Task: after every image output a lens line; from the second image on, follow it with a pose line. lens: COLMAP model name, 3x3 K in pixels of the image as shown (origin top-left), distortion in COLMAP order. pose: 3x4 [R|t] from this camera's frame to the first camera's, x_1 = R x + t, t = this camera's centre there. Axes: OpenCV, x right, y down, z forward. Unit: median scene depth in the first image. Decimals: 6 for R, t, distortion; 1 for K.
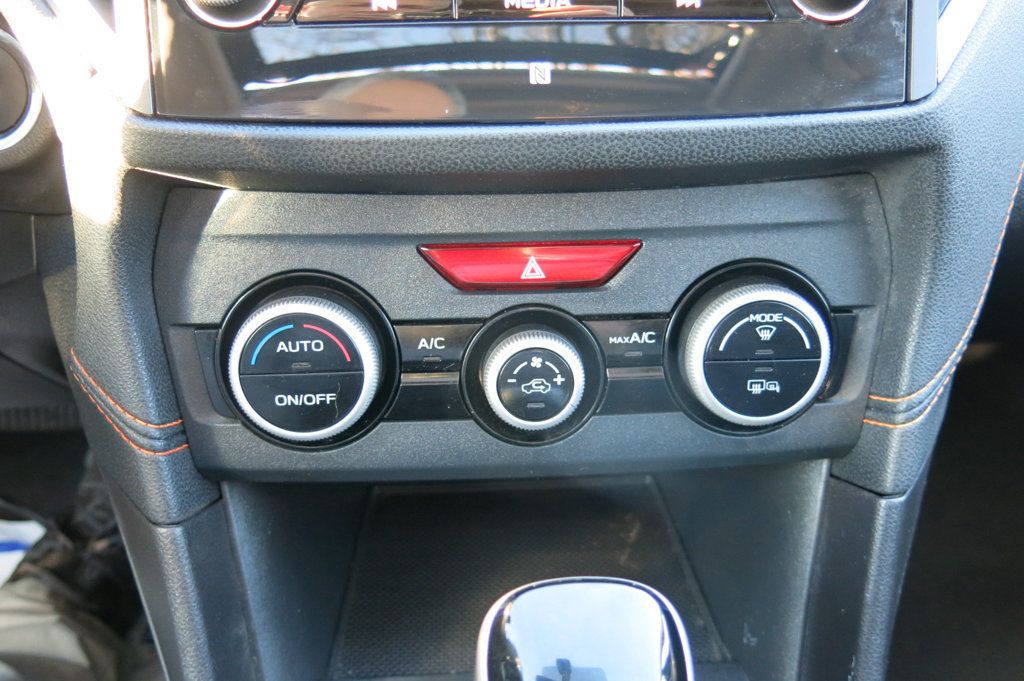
lens RADIAL K [[875.1, 0, 512.0], [0, 875.1, 340.5], [0, 0, 1]] dist [-0.017775, -0.017227]
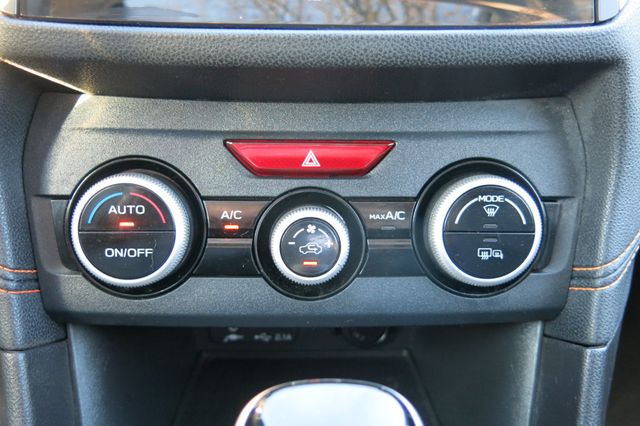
lens RADIAL K [[547.0, 0, 320.0], [0, 547.0, 213.0], [0, 0, 1]] dist [-0.017775, -0.017227]
pose [[0.999609, 0.022604, -0.016442, 0.052004], [-0.024843, 0.988064, -0.152030, 0.120299], [0.012810, 0.152379, 0.988239, 0.202582]]
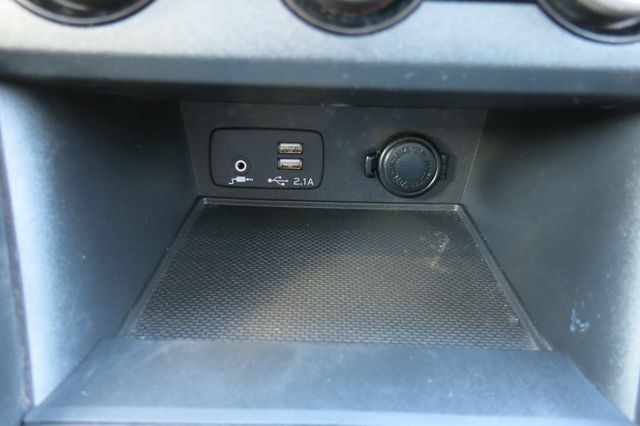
lens RADIAL K [[545.3, 0, 320.8], [0, 545.3, 226.9], [0, 0, 1]] dist [-0.005860, -0.002814]
pose [[0.997501, 0.056033, -0.043035, 0.031039], [-0.056610, 0.998321, -0.012305, 0.317079], [0.042273, 0.014711, 0.998998, 0.514488]]
